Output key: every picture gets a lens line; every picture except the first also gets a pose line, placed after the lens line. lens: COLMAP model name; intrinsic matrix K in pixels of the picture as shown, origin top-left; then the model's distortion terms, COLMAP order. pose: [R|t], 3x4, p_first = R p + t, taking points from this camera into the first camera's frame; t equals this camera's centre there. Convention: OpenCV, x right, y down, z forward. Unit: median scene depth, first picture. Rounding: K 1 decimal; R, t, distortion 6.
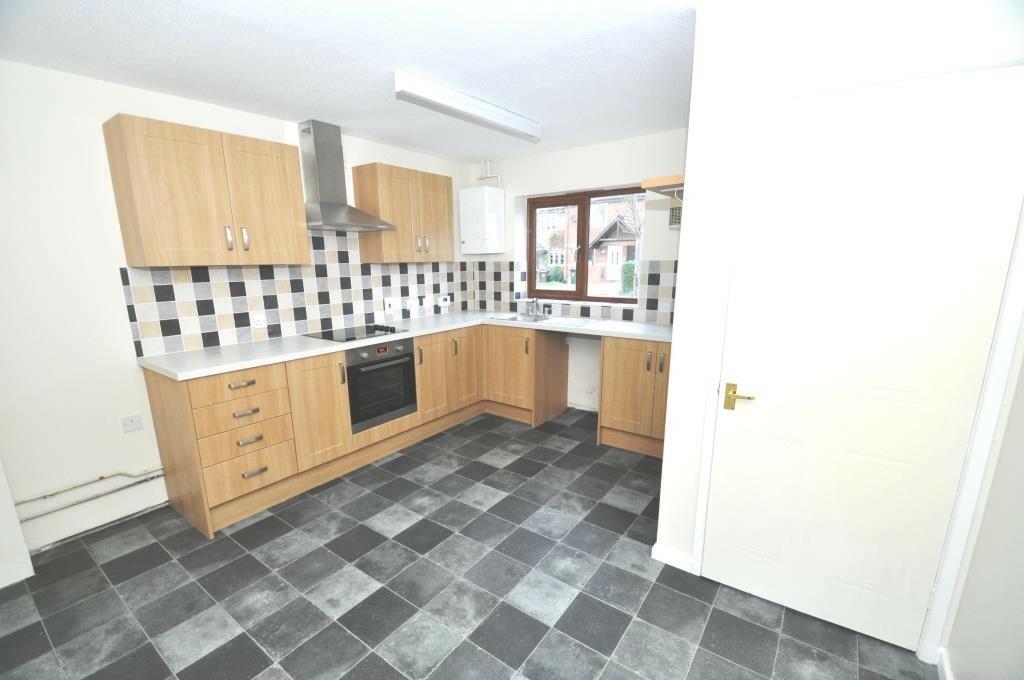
lens RADIAL K [[450.2, 0, 507.1], [0, 450.2, 338.7], [0, 0, 1]] dist [-0.009256, -0.005243]
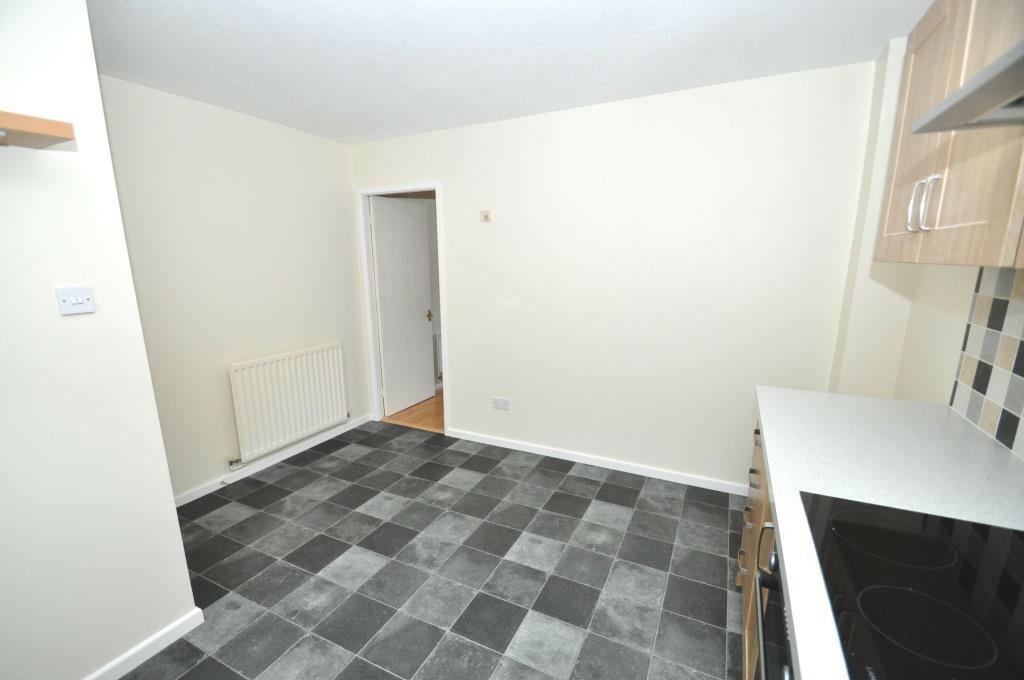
lens RADIAL K [[450.2, 0, 510.0], [0, 450.2, 346.6], [0, 0, 1]] dist [-0.009256, -0.005243]
pose [[-0.984380, 0.047055, -0.169650, -0.121227], [-0.016979, 0.933755, 0.357510, -0.294509], [0.175234, 0.354806, -0.918371, 1.679691]]
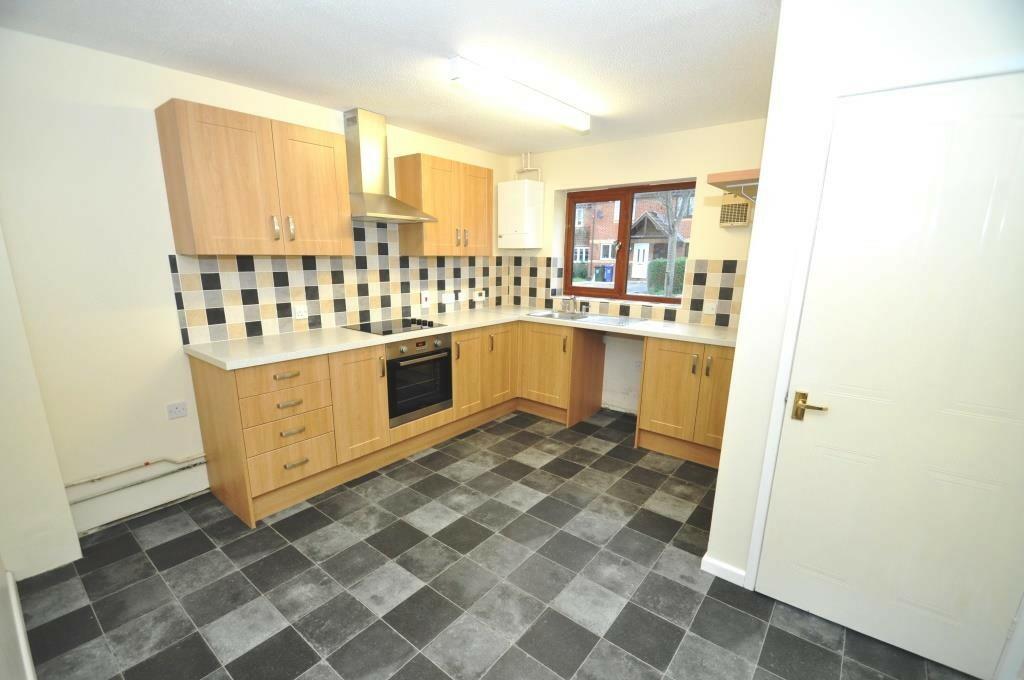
lens RADIAL K [[450.2, 0, 507.3], [0, 450.2, 341.9], [0, 0, 1]] dist [-0.009256, -0.005243]
pose [[0.998780, 0.029660, -0.039485, -0.069121], [-0.028969, 0.999419, 0.017963, -0.004930], [0.039995, -0.016797, 0.999059, 0.028370]]
